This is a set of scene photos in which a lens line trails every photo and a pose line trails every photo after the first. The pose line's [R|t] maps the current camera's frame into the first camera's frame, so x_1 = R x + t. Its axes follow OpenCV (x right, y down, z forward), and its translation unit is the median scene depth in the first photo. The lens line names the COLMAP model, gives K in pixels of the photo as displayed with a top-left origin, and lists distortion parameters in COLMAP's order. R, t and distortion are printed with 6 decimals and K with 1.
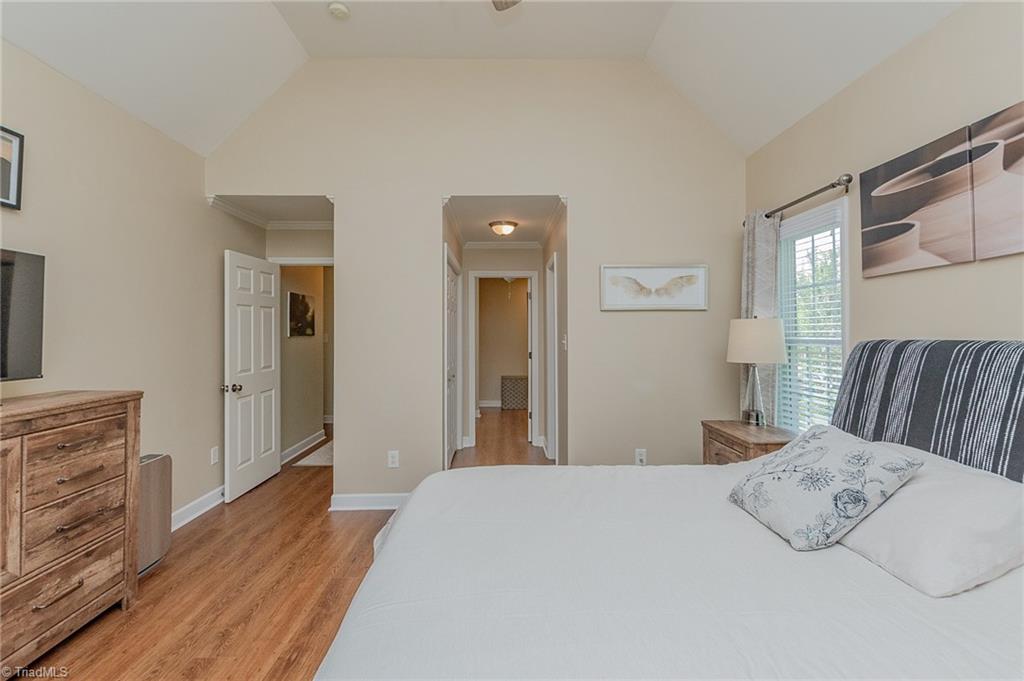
lens RADIAL K [[443.5, 0, 511.5], [0, 443.5, 326.7], [0, 0, 1]] dist [-0.001366, -0.000665]
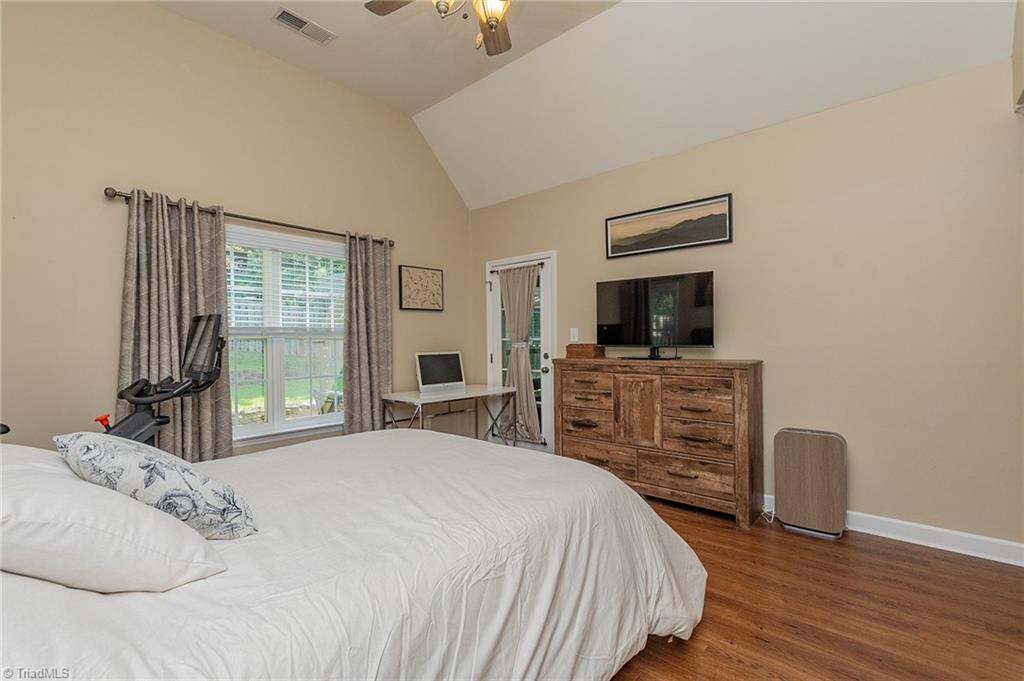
lens RADIAL K [[466.8, 0, 512.0], [0, 466.8, 340.5], [0, 0, 1]] dist [-0.002818, -0.001034]
pose [[-0.670532, 0.015584, -0.741717, 0.646445], [0.023809, 0.999716, -0.000519, 0.071213], [0.741498, -0.018007, -0.670713, 1.529229]]
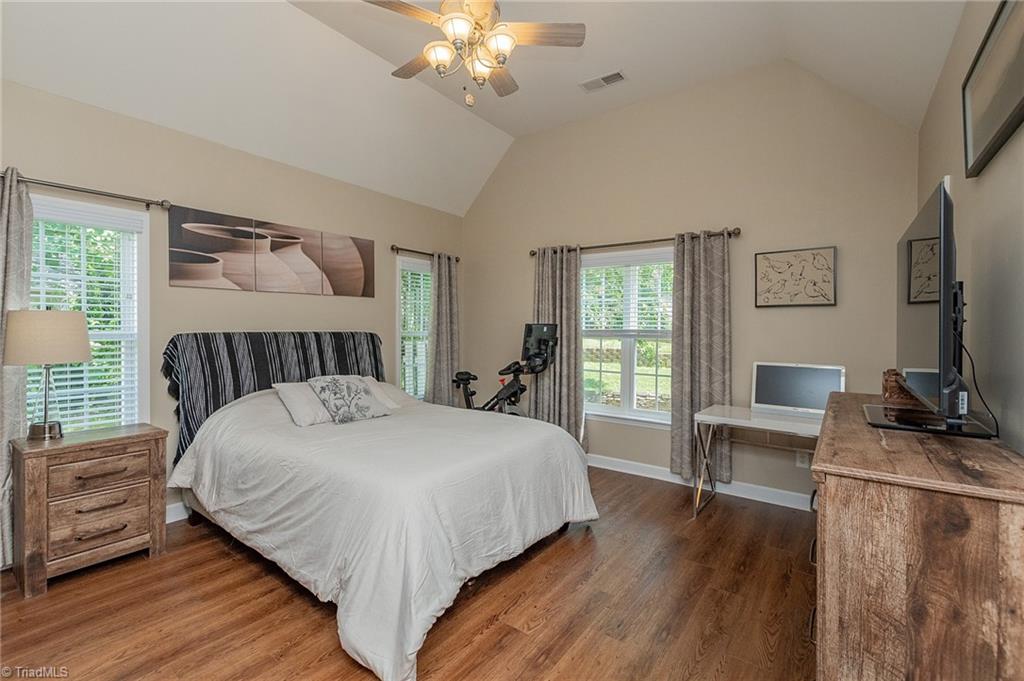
lens RADIAL K [[443.5, 0, 511.5], [0, 443.5, 326.7], [0, 0, 1]] dist [-0.001366, -0.000665]
pose [[-0.778432, 0.001238, 0.627728, -0.927608], [-0.010086, 0.999844, -0.014479, 0.021724], [-0.627648, -0.017602, -0.778298, 1.601779]]
